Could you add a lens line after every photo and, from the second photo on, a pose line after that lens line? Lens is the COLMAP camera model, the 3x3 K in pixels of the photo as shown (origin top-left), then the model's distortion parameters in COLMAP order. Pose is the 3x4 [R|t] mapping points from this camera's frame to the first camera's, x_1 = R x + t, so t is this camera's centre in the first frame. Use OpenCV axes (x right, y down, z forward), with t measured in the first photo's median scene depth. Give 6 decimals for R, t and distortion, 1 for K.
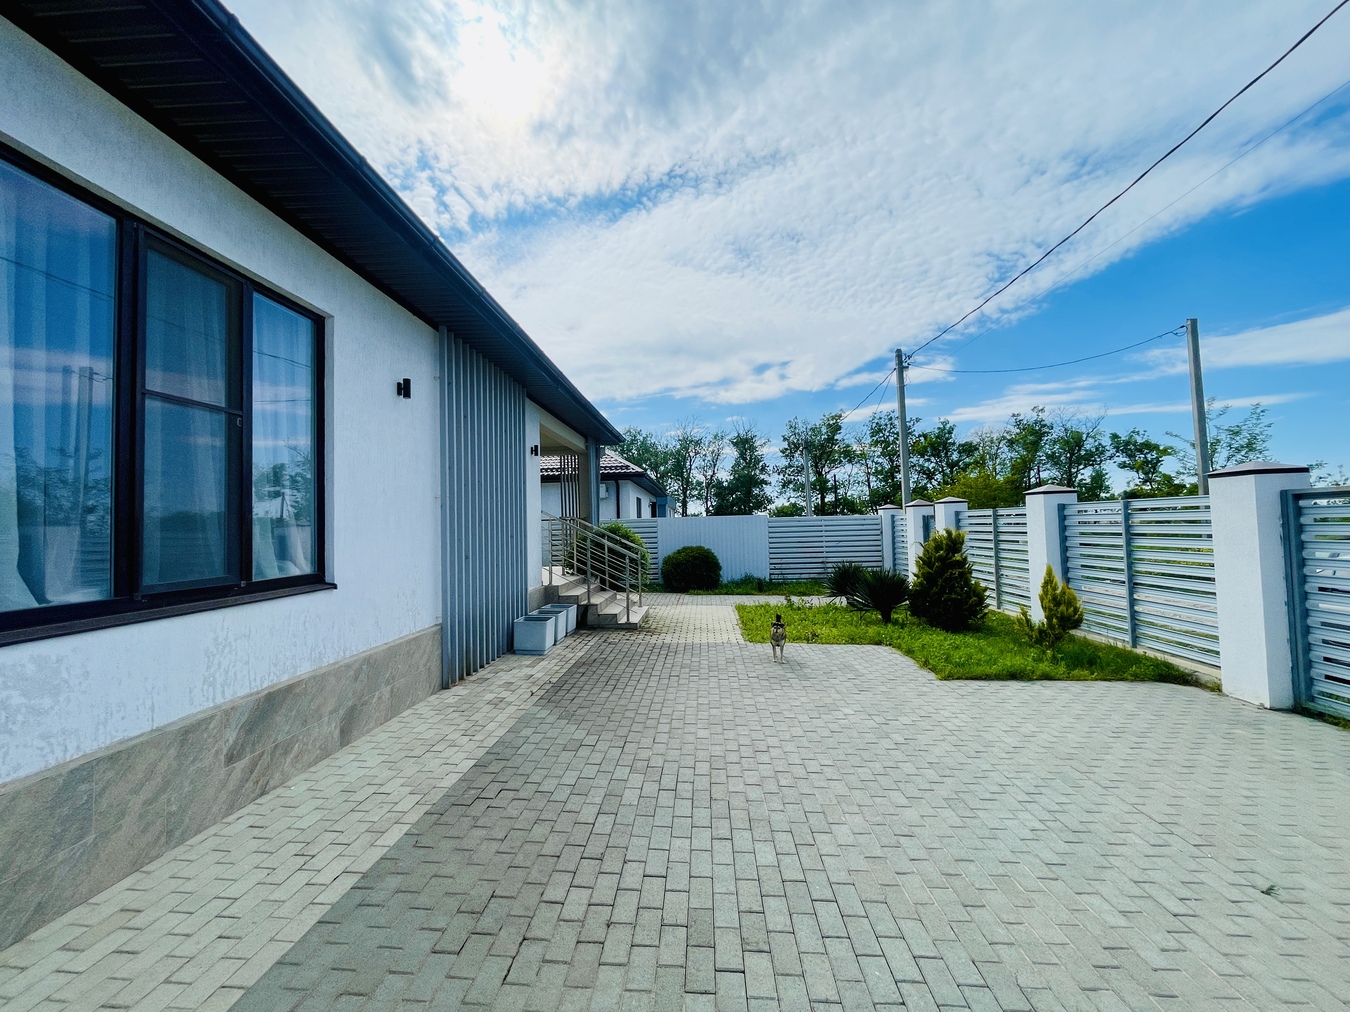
lens RADIAL K [[546.4, 0, 675.0], [0, 546.4, 506.0], [0, 0, 1]] dist [-0.000032, 0.000247]
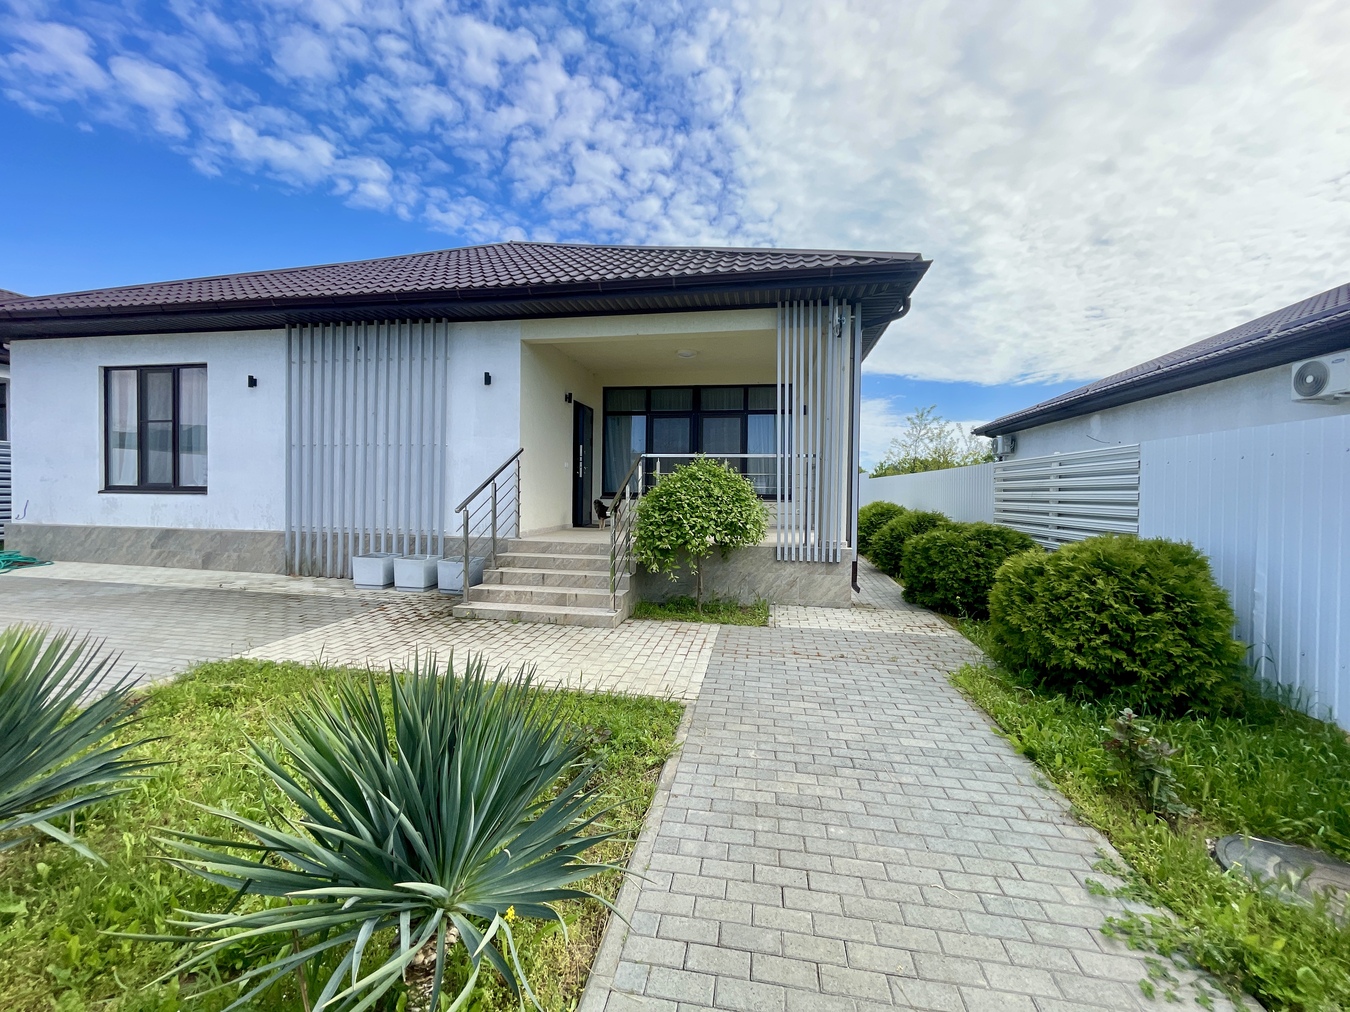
lens RADIAL K [[546.4, 0, 675.0], [0, 546.4, 506.0], [0, 0, 1]] dist [-0.000032, 0.000247]
pose [[-0.119151, 0.054292, -0.991391, 1.466053], [0.024620, 0.998358, 0.051715, 0.158070], [0.992571, -0.018246, -0.120292, 3.597088]]
